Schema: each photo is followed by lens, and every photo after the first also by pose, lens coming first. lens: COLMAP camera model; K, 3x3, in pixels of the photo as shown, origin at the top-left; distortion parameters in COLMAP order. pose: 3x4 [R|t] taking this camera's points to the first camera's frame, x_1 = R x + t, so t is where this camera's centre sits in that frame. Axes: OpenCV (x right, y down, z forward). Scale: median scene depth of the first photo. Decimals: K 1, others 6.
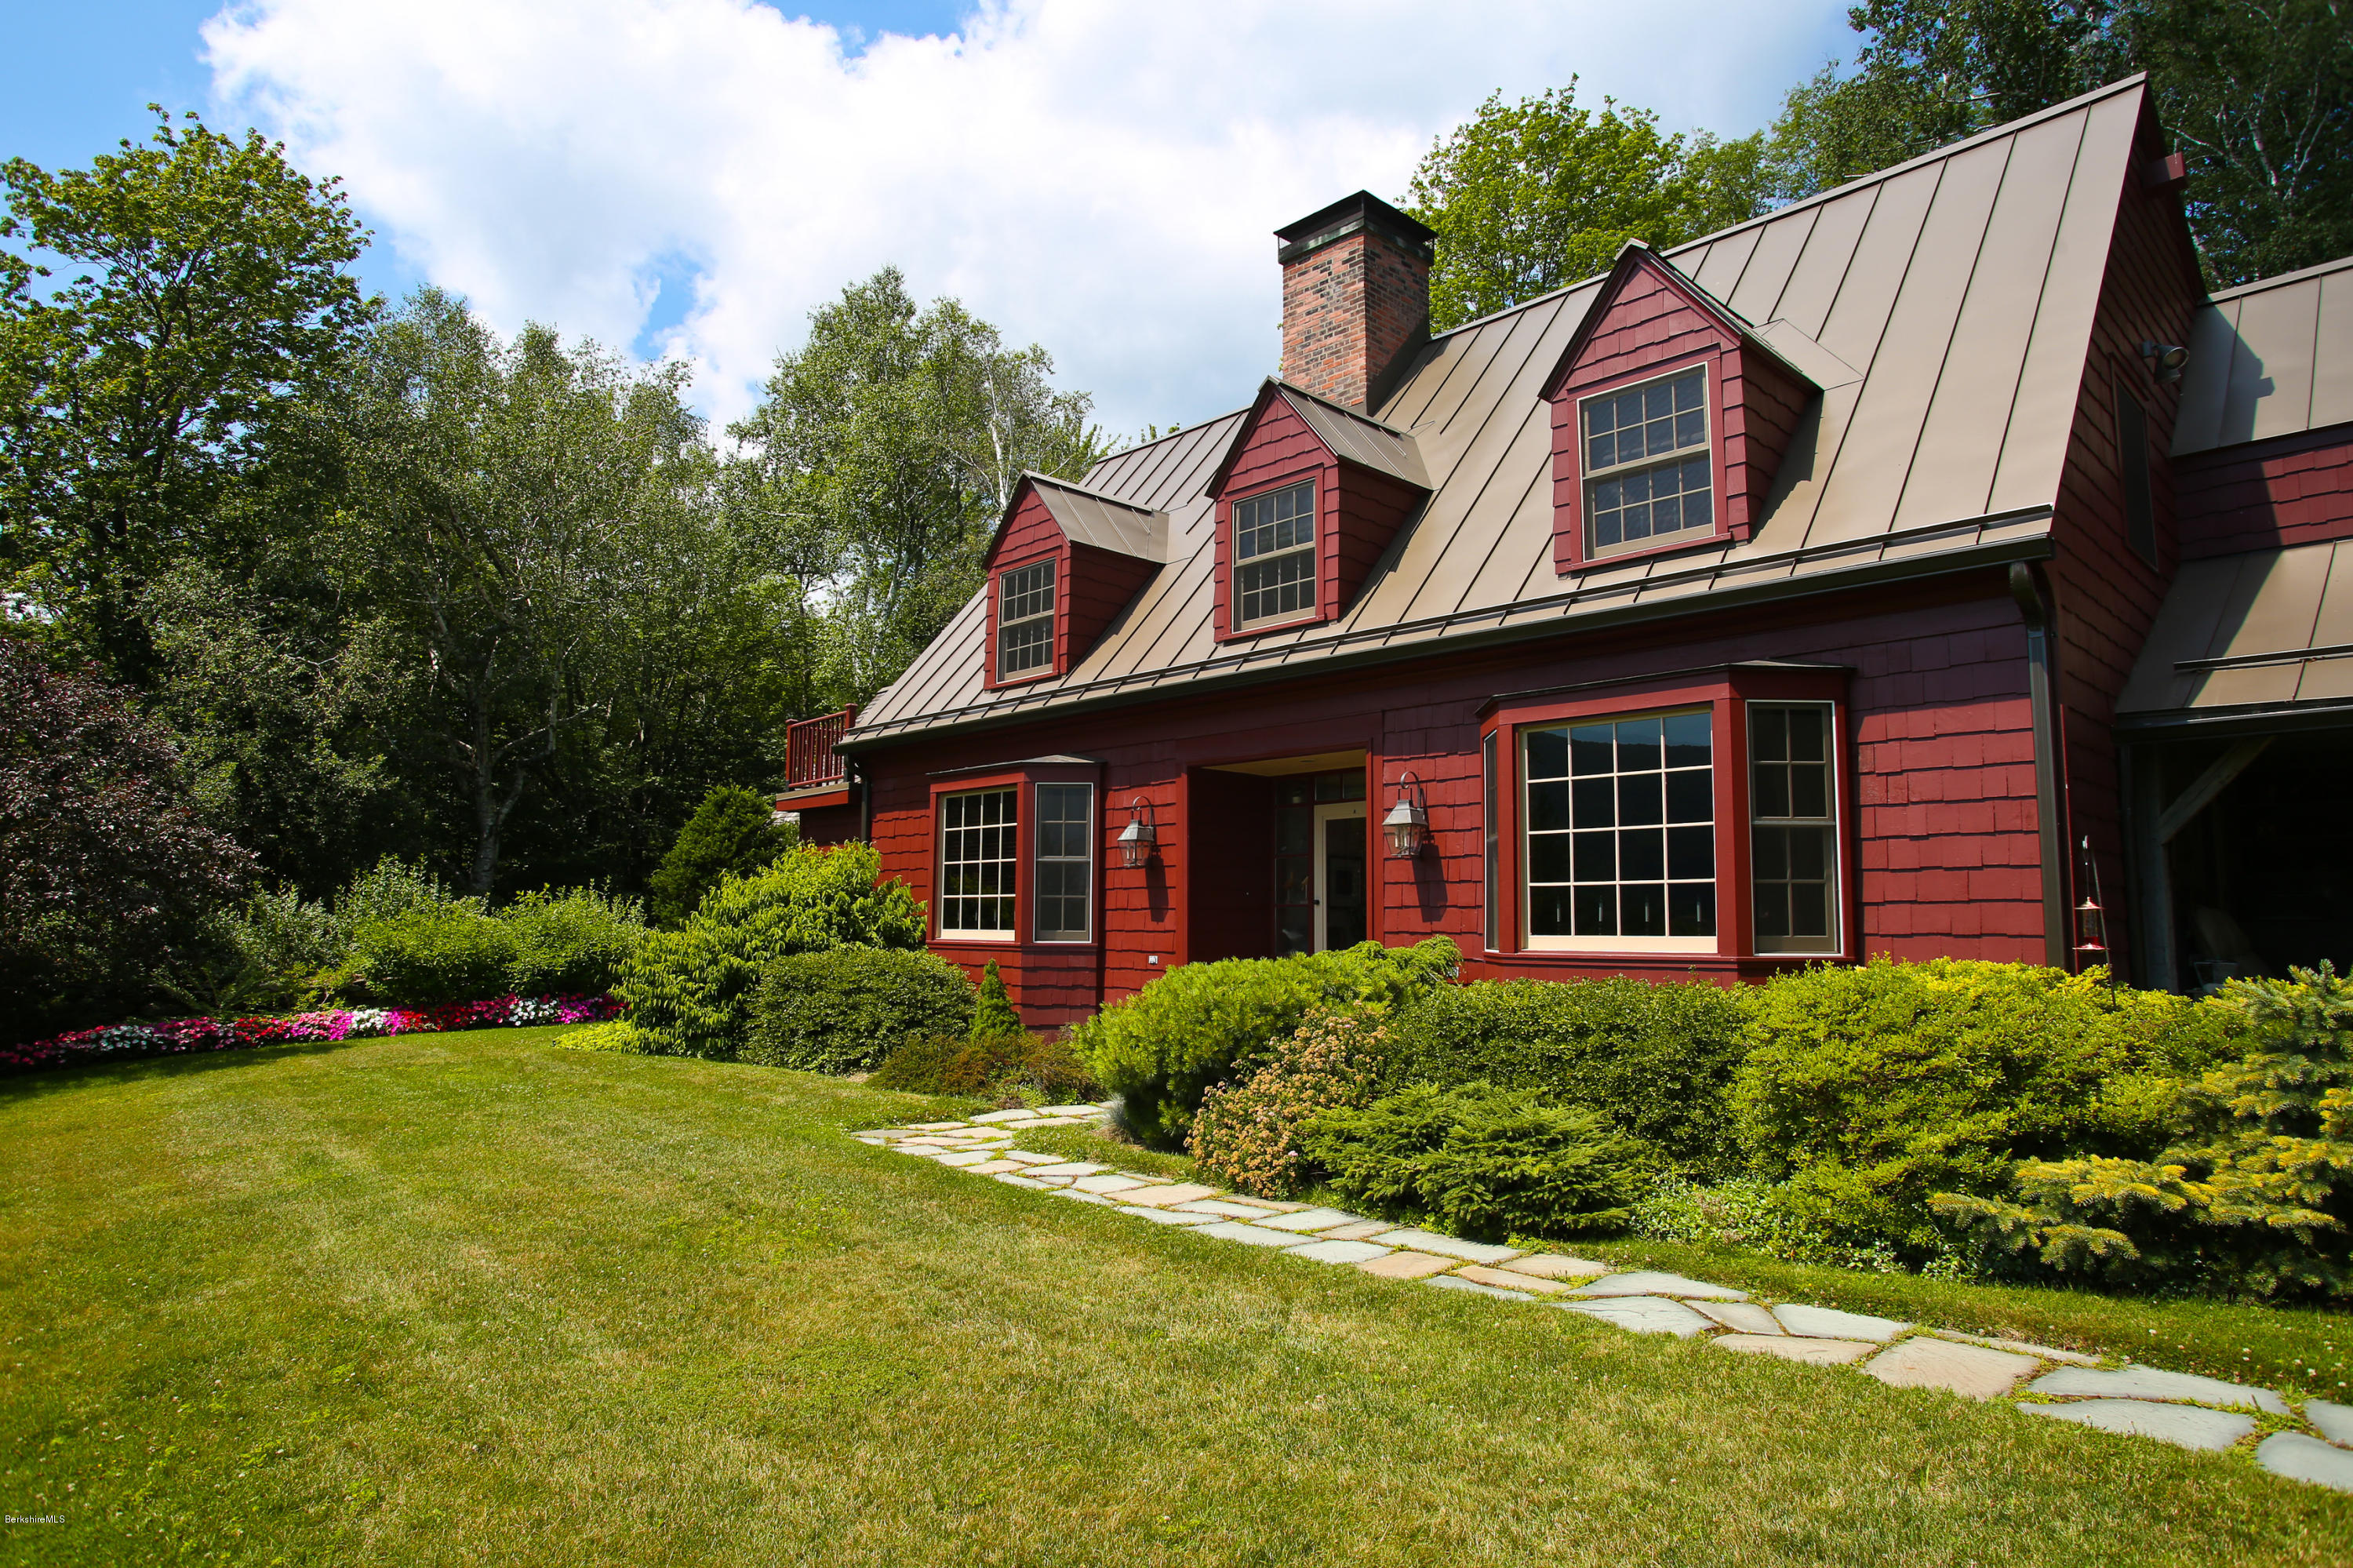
lens RADIAL K [[1334.6, 0, 1133.8], [0, 1334.6, 786.4], [0, 0, 1]] dist [-0.094218, 0.065754]
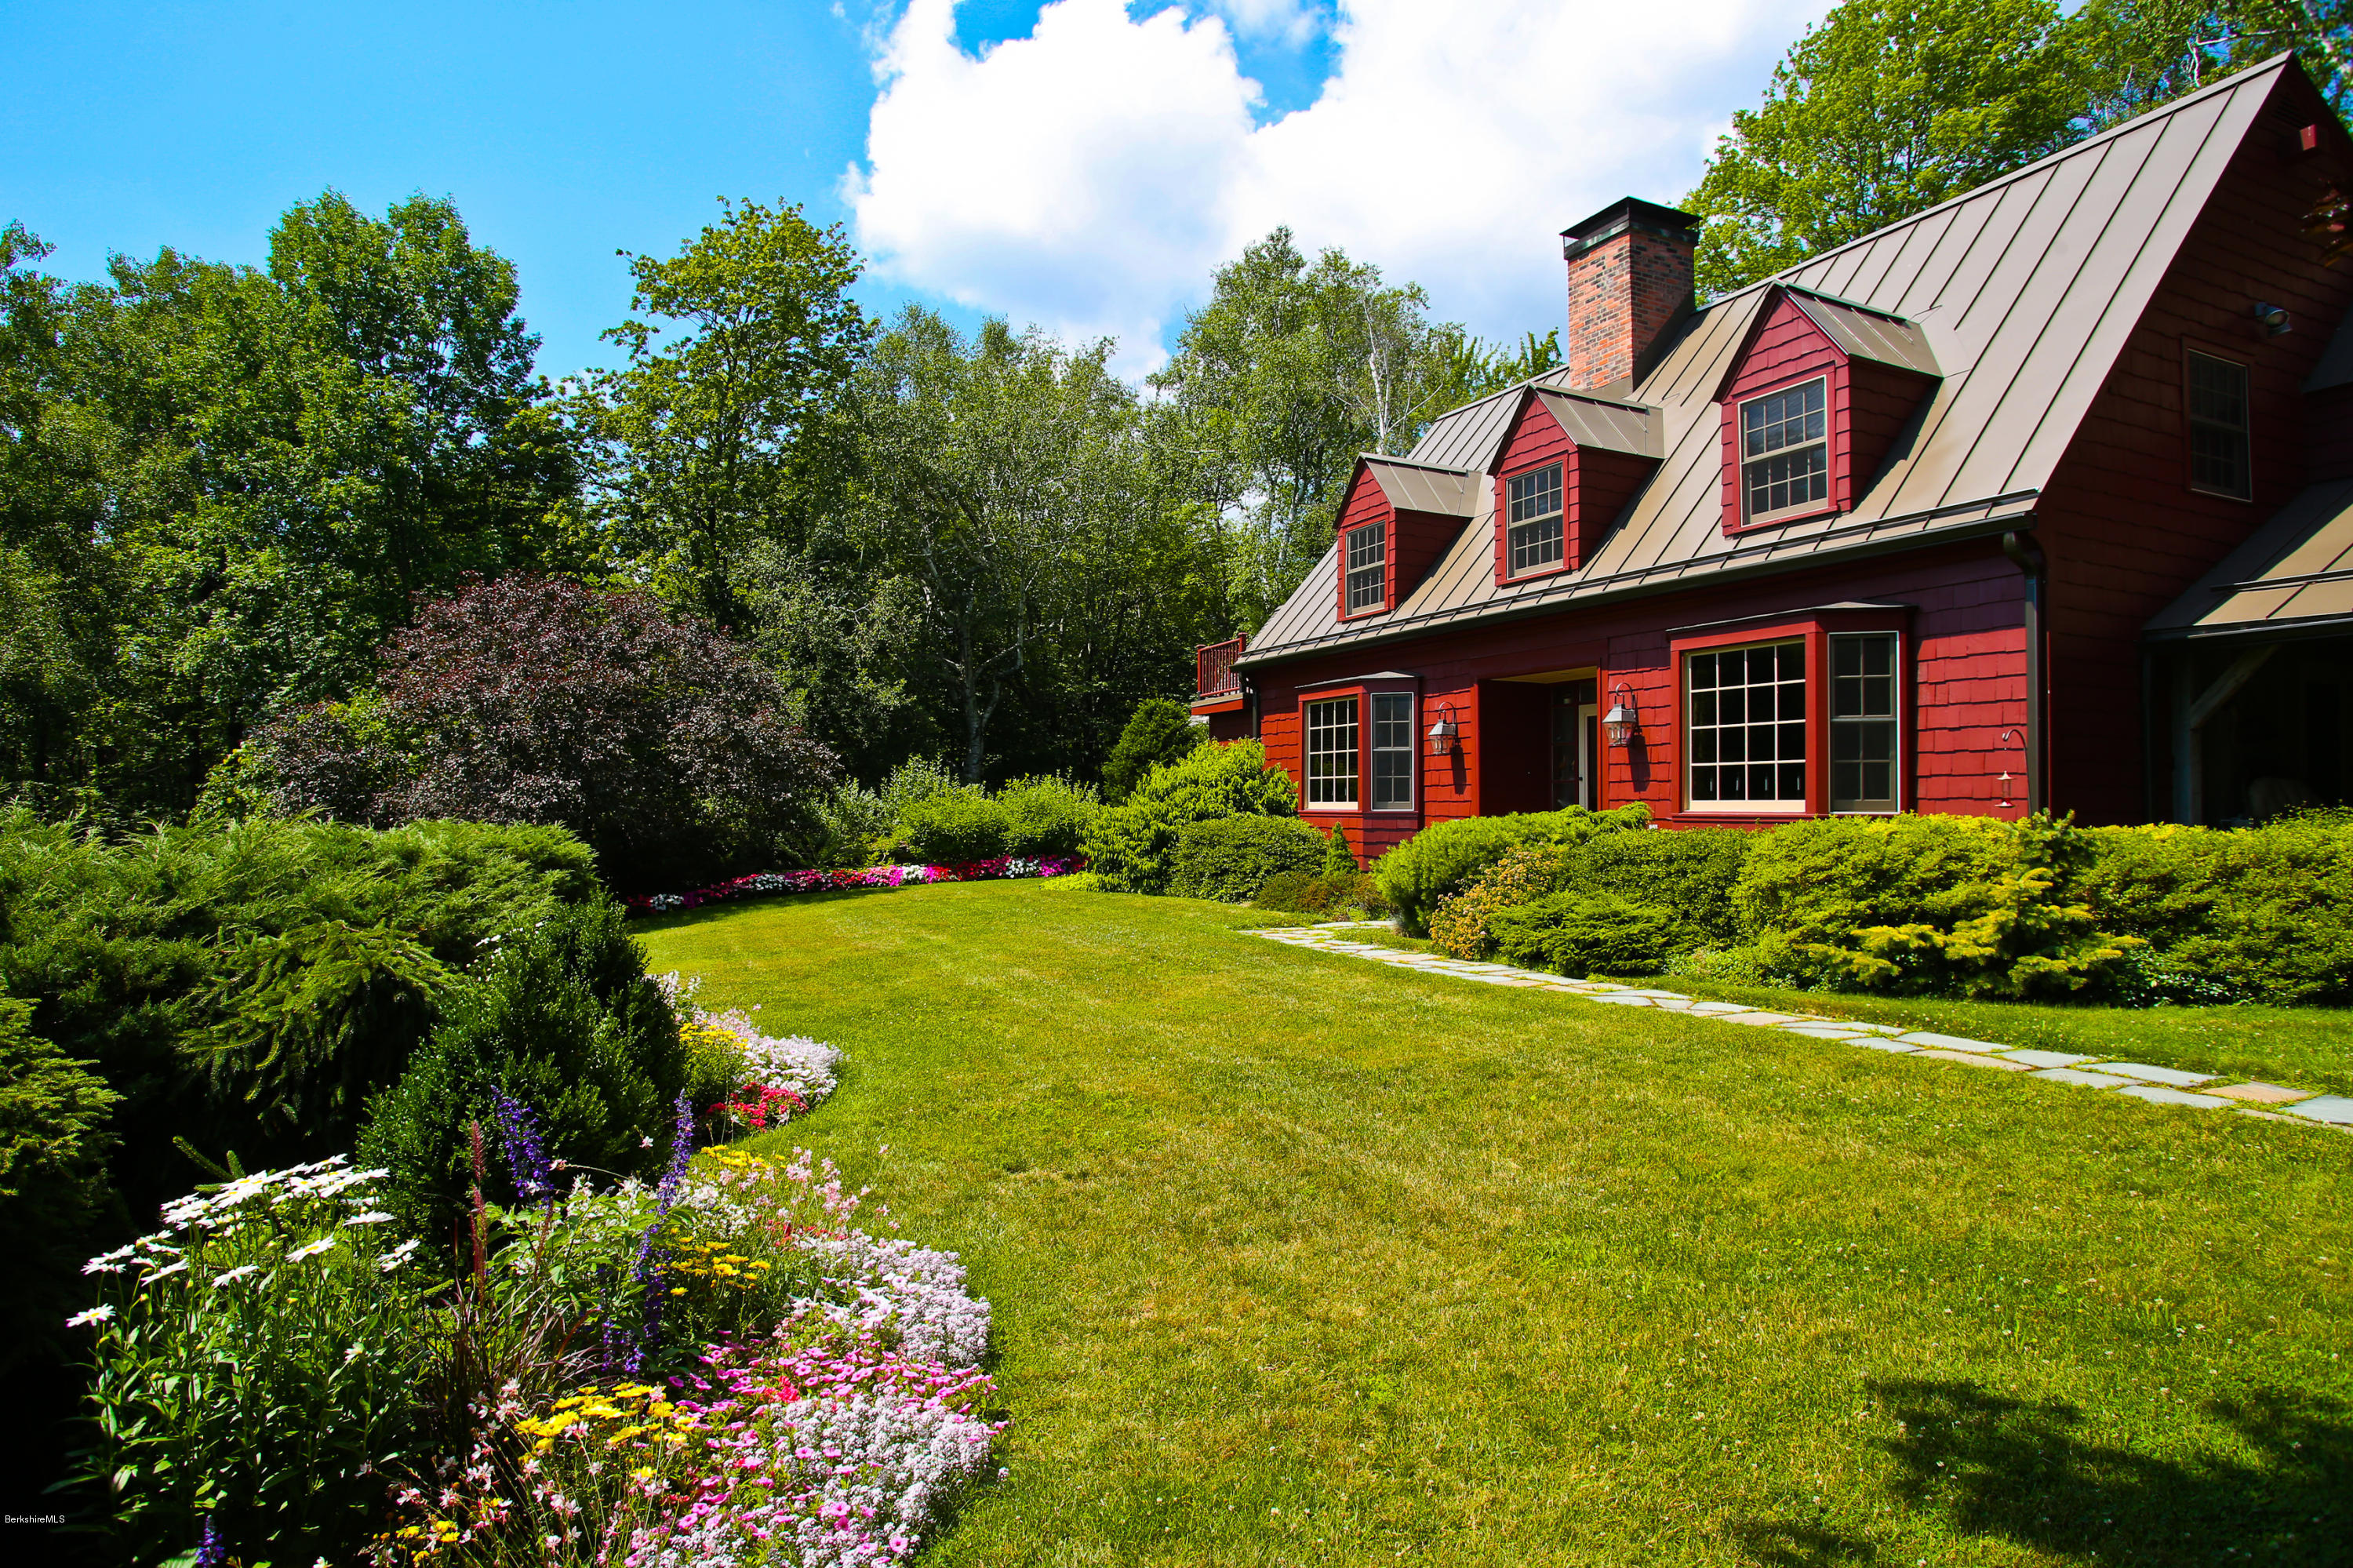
lens RADIAL K [[1334.6, 0, 1133.8], [0, 1334.6, 786.4], [0, 0, 1]] dist [-0.094218, 0.065754]
pose [[0.947561, -0.010794, -0.319394, 0.124400], [0.038933, 0.995884, 0.081851, -0.027599], [0.317196, -0.089993, 0.944081, -0.347743]]
